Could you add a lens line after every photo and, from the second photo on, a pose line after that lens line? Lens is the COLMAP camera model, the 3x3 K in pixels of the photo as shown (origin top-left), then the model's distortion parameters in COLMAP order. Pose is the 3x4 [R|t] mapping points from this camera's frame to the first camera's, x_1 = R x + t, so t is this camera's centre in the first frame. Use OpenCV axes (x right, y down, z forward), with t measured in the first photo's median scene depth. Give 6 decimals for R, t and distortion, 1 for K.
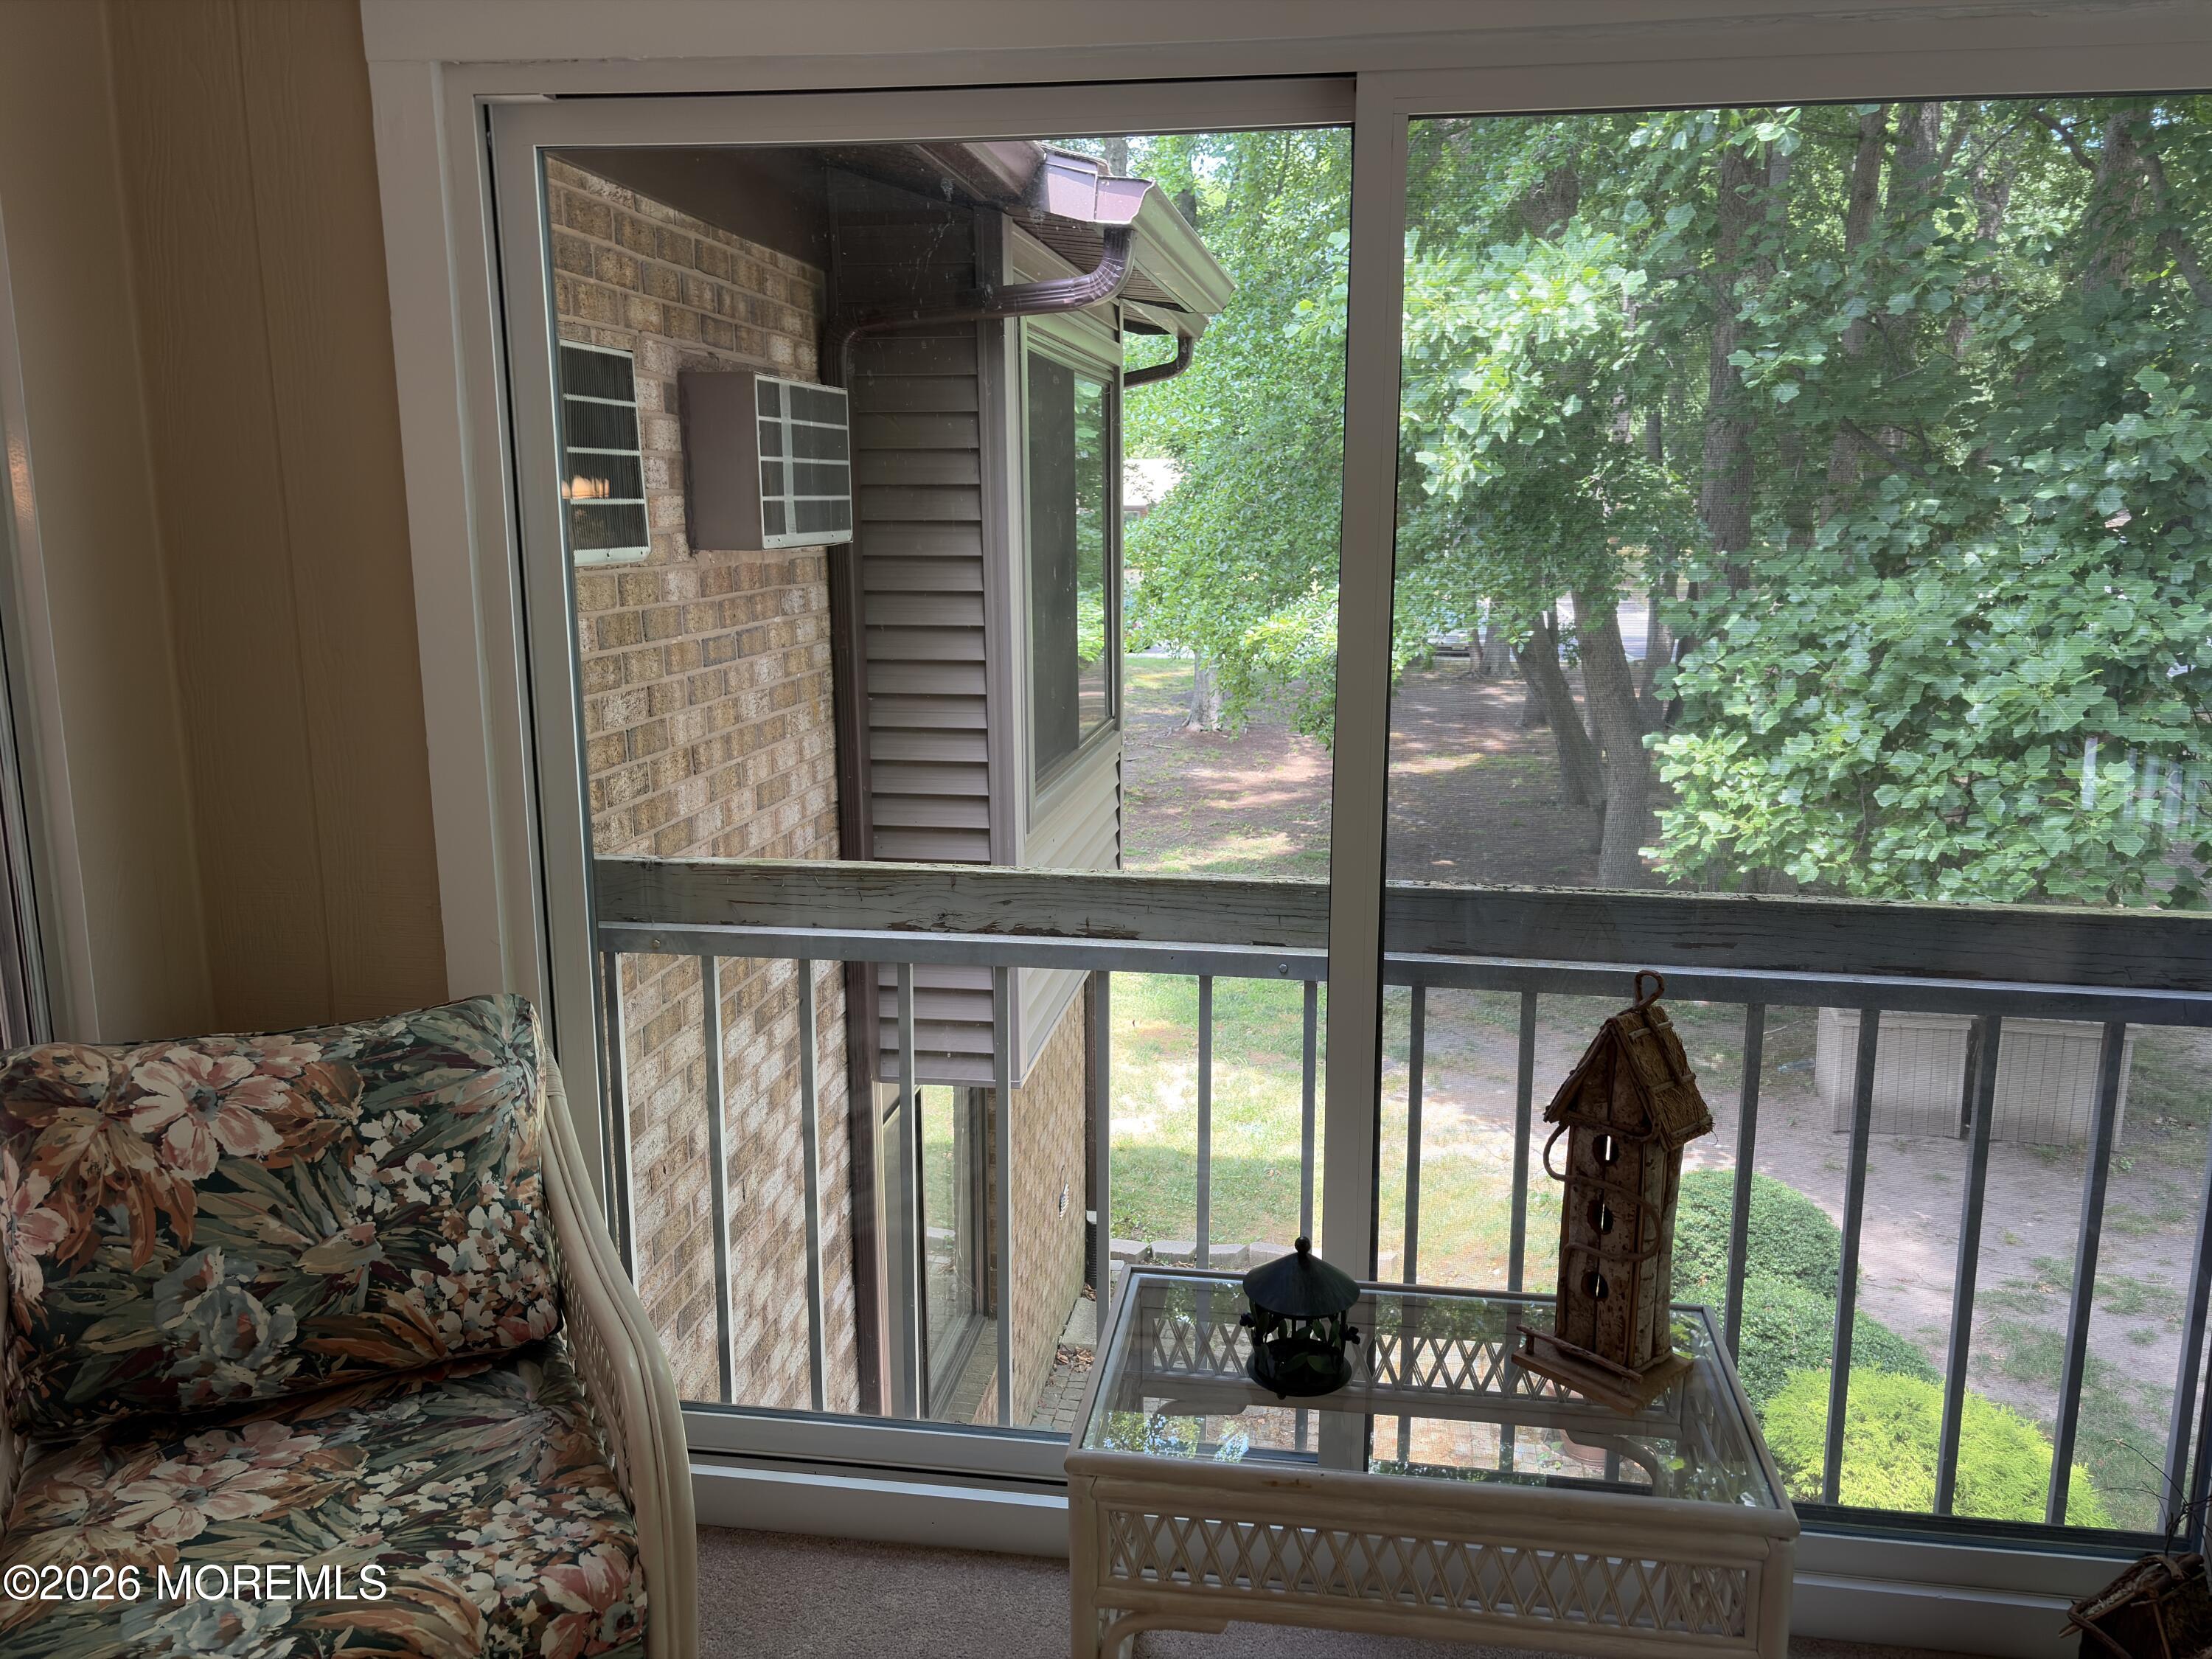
lens RADIAL K [[1666.8, 0, 1098.8], [0, 1666.8, 819.9], [0, 0, 1]] dist [0.071818, -0.079550]
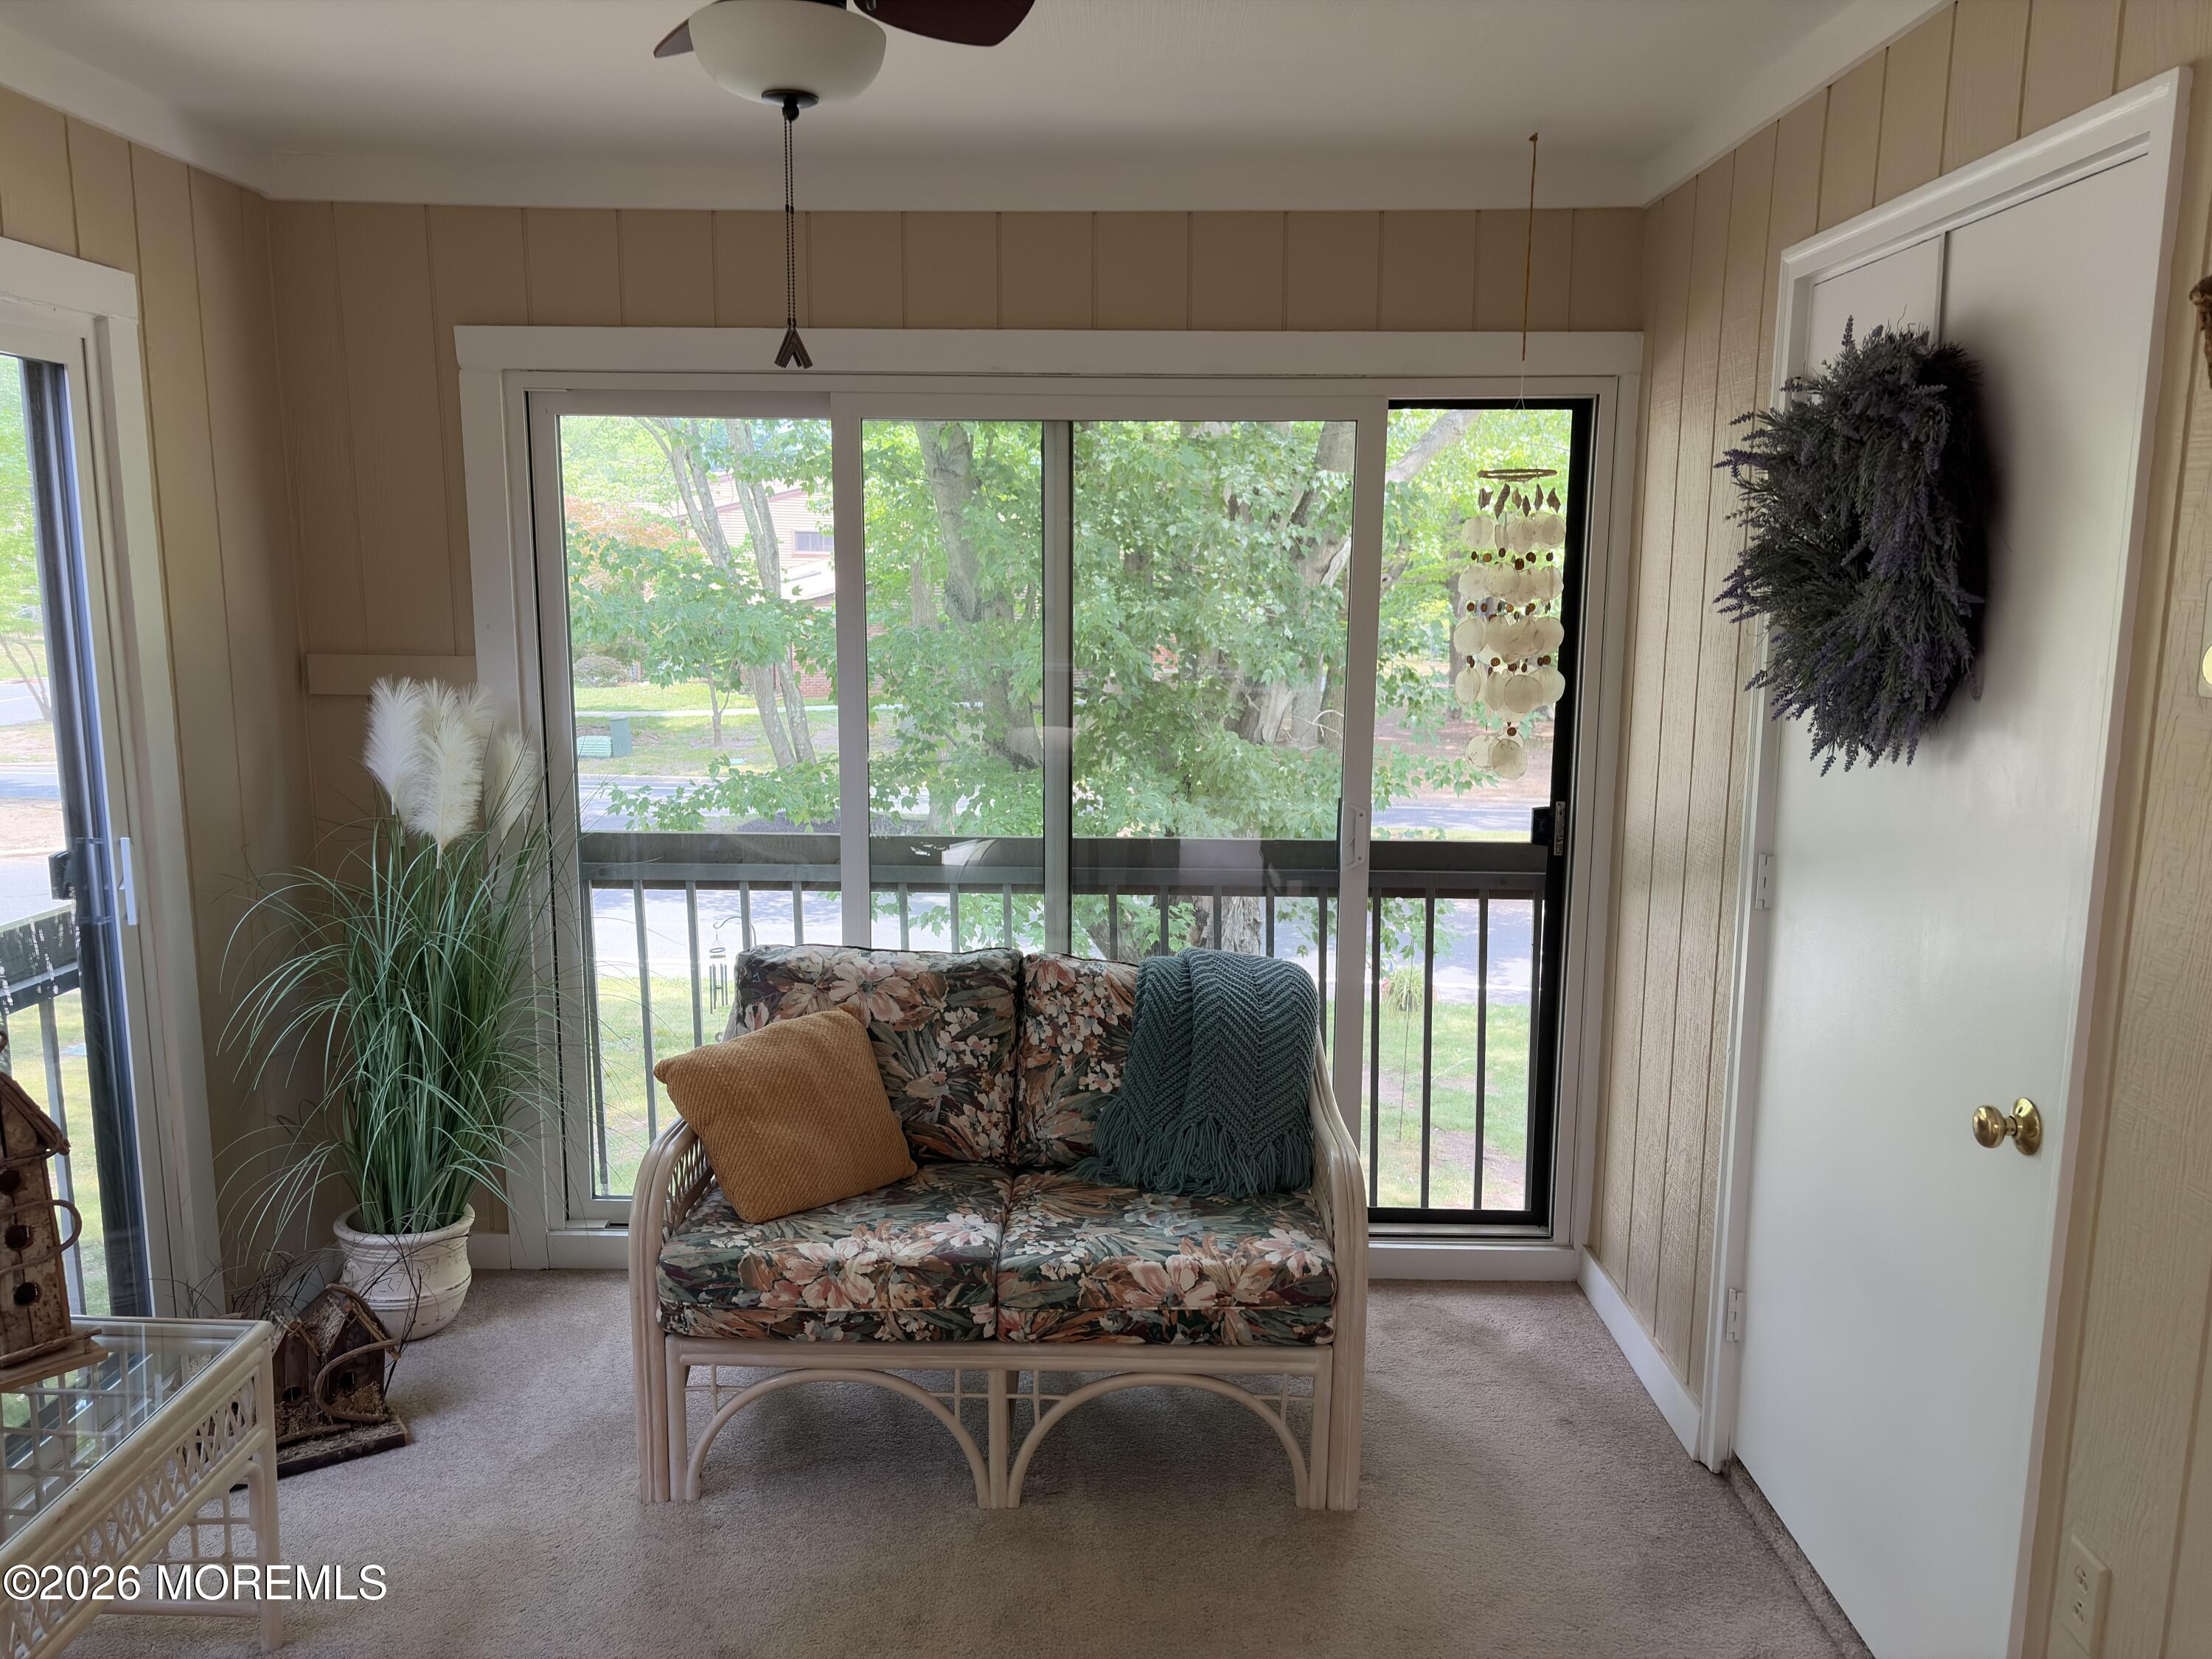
lens RADIAL K [[1658.3, 0, 1100.4], [0, 1658.3, 836.1], [0, 0, 1]] dist [0.065176, -0.077173]
pose [[-0.131117, -0.159102, 0.978517, -0.179243], [0.184790, 0.965817, 0.181799, -0.022613], [-0.973992, 0.204657, -0.097234, 0.057305]]
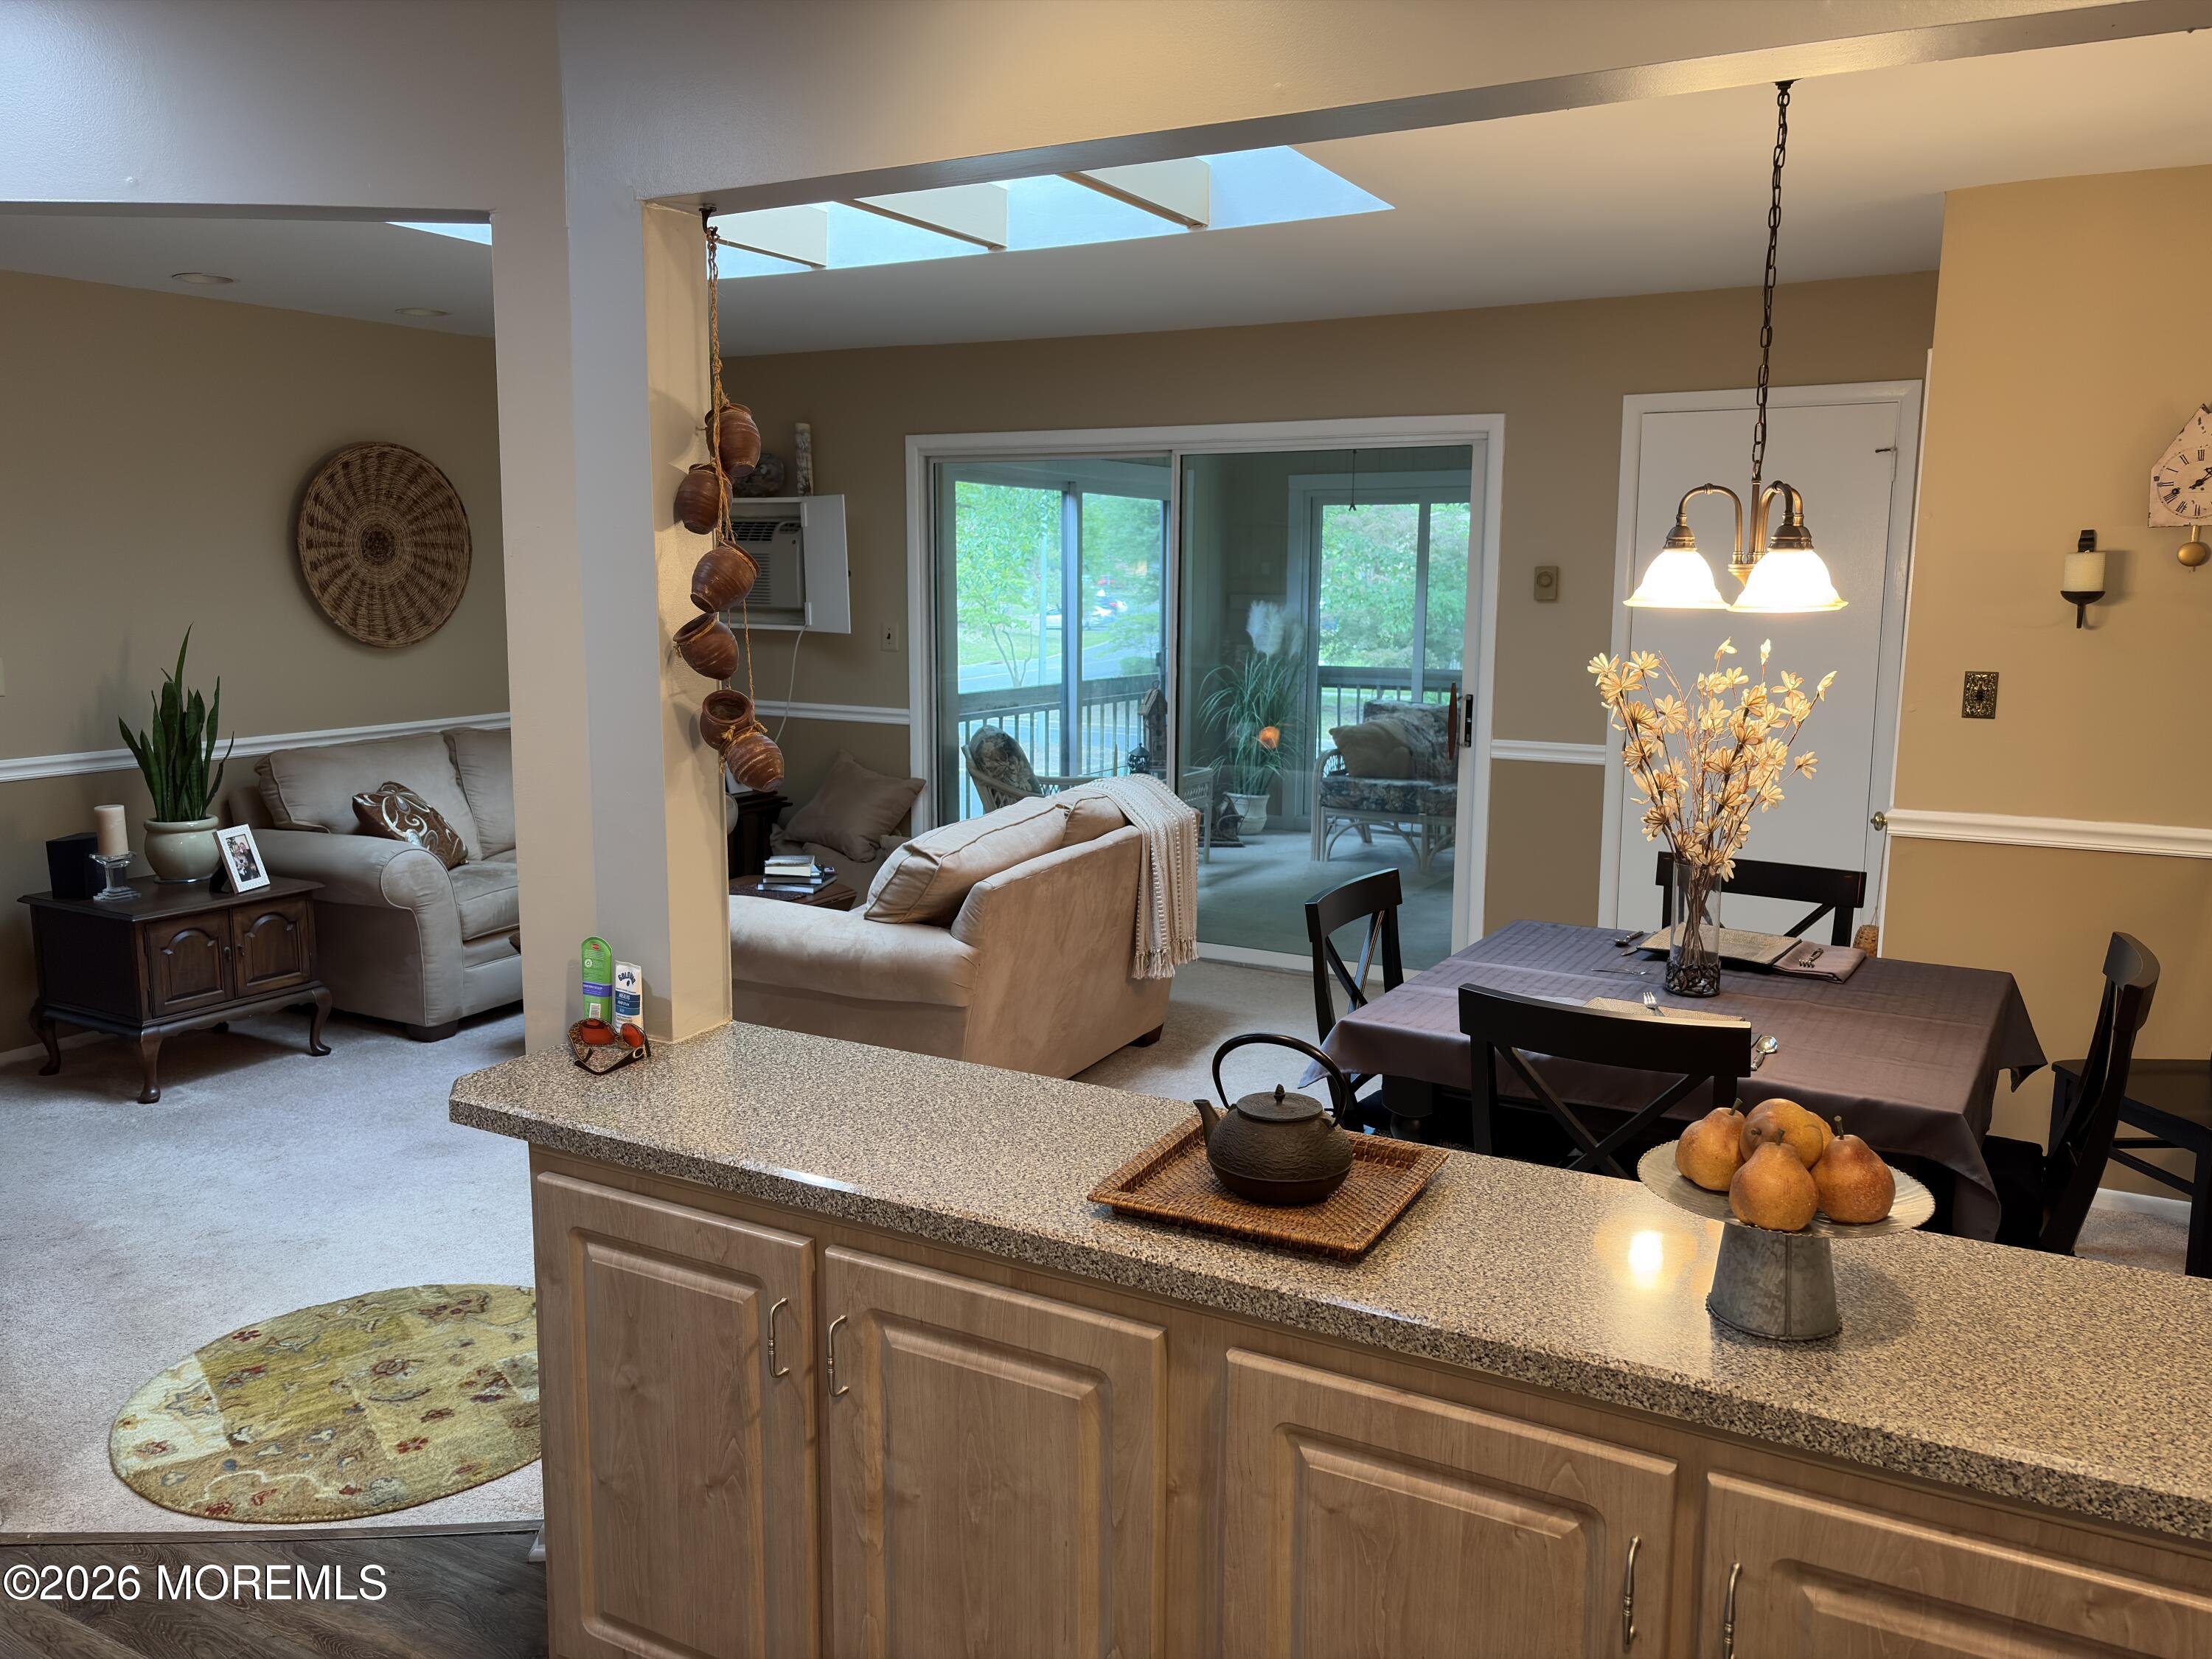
lens RADIAL K [[1648.3, 0, 1106.0], [0, 1648.3, 829.5], [0, 0, 1]] dist [0.019671, 0.004629]
pose [[0.343984, -0.143379, 0.927964, -0.784231], [0.173981, 0.980893, 0.087064, 0.014510], [-0.922716, 0.131500, 0.362357, -0.096989]]
